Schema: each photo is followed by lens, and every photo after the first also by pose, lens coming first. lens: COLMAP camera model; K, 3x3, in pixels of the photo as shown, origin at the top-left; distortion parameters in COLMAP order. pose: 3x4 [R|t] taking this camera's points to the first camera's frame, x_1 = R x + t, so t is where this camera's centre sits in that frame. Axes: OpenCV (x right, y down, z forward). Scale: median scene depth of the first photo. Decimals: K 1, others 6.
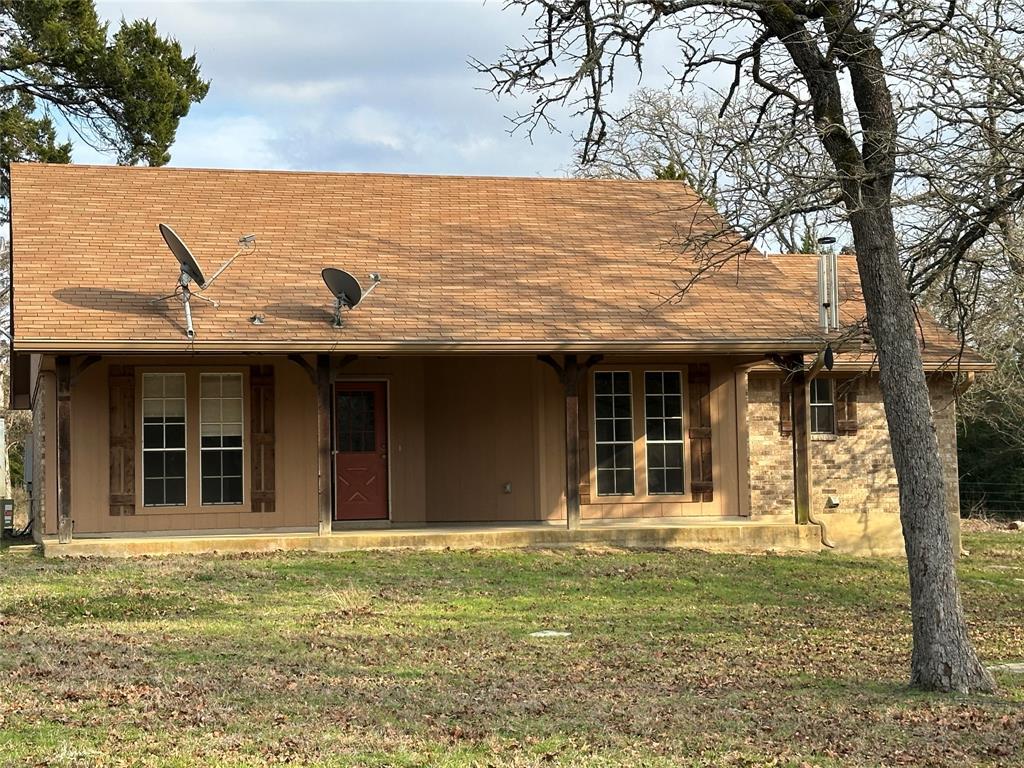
lens RADIAL K [[1934.6, 0, 510.5], [0, 1934.6, 386.7], [0, 0, 1]] dist [0.056148, 0.000000]
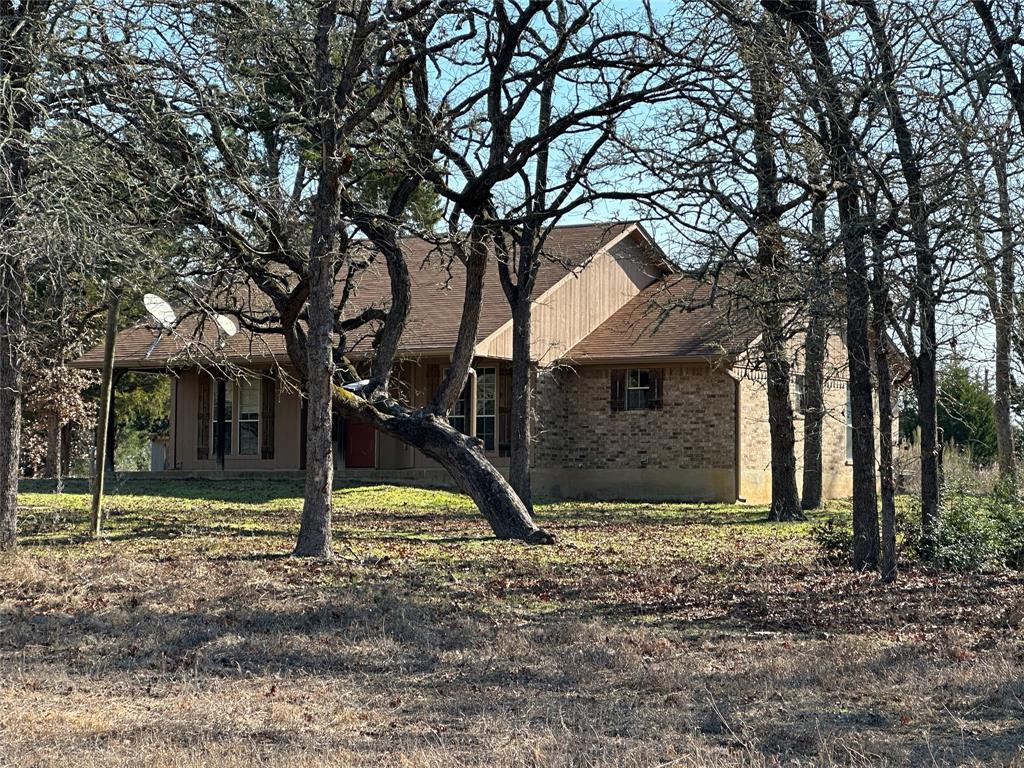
lens RADIAL K [[2599.9, 0, 512.6], [0, 2599.9, 383.0], [0, 0, 1]] dist [-0.177369, 0.000000]
pose [[0.671834, -0.015526, -0.740539, 1.569251], [0.019508, 0.999804, -0.003263, 0.010774], [0.740445, -0.012255, 0.672005, -0.305233]]
